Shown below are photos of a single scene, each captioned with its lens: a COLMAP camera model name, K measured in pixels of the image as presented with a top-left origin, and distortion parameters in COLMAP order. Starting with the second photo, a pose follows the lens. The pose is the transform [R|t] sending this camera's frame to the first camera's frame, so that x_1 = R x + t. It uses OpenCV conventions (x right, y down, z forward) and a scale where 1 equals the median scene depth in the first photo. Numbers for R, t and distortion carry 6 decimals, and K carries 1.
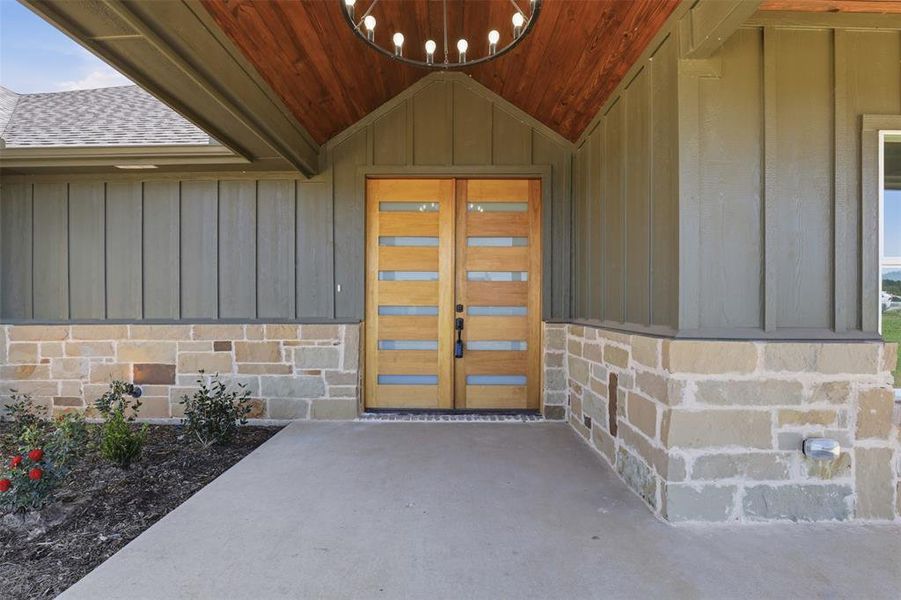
lens RADIAL K [[415.4, 0, 450.8], [0, 415.4, 308.7], [0, 0, 1]] dist [-0.033806, 0.000055]
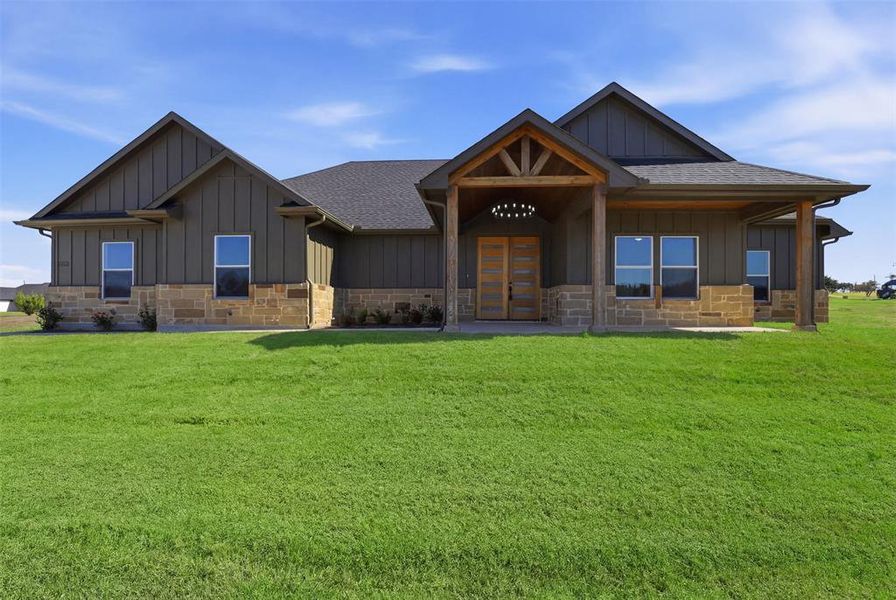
lens RADIAL K [[413.0, 0, 448.3], [0, 413.0, 308.6], [0, 0, 1]] dist [-0.033806, 0.000055]
pose [[0.998365, 0.001064, -0.057154, -0.243033], [-0.000627, 0.999970, 0.007667, 0.154424], [0.057160, -0.007619, 0.998336, -1.835562]]
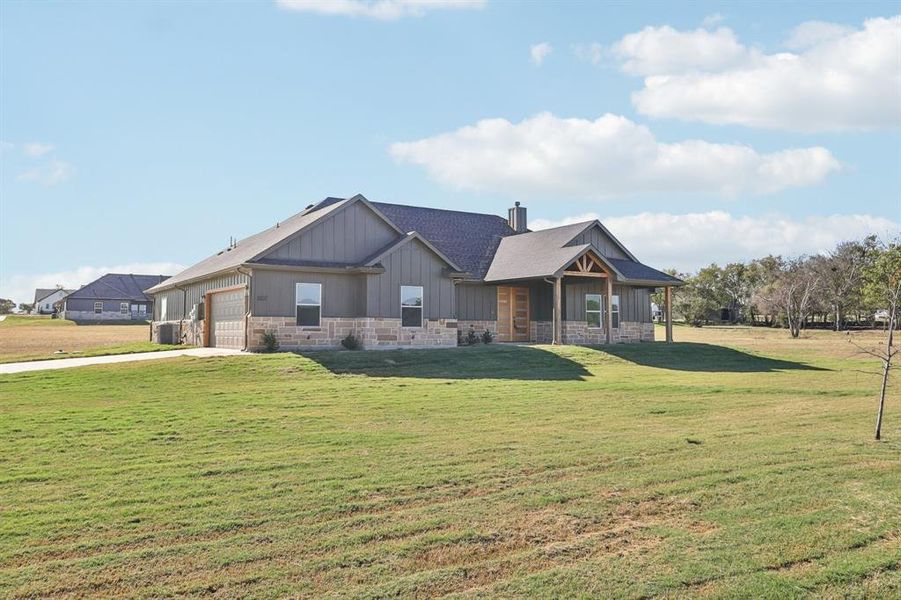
lens RADIAL K [[705.6, 0, 450.5], [0, 705.6, 300.0], [0, 0, 1]] dist [-0.001286, -0.000005]
pose [[0.844764, 0.025186, 0.534546, -4.478983], [-0.000579, 0.998934, -0.046150, 0.157366], [-0.535139, 0.038676, 0.843878, -4.828394]]
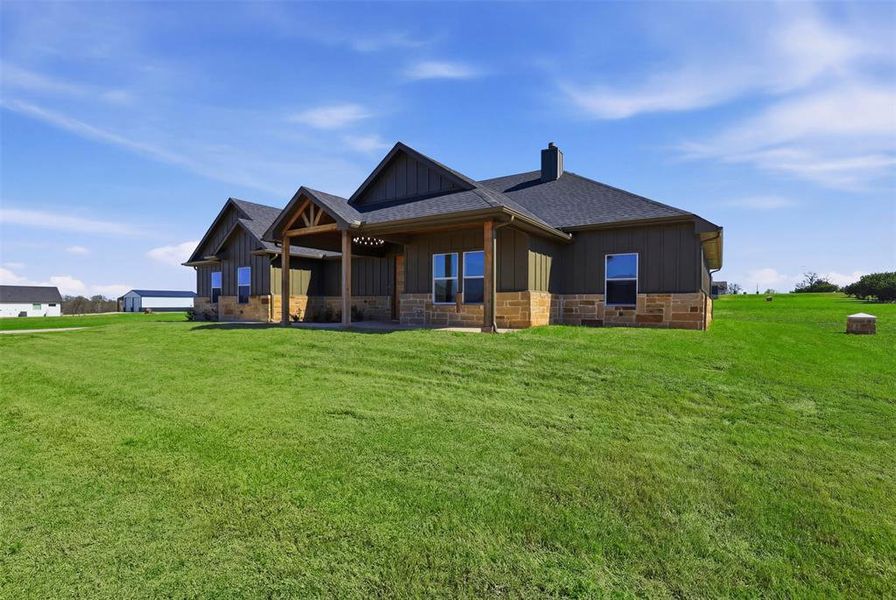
lens RADIAL K [[413.0, 0, 448.3], [0, 413.0, 308.6], [0, 0, 1]] dist [-0.033806, 0.000055]
pose [[0.839225, 0.005430, -0.543758, 2.249594], [-0.004144, 0.999985, 0.003591, 0.139251], [0.543769, -0.000760, 0.839235, -1.882832]]
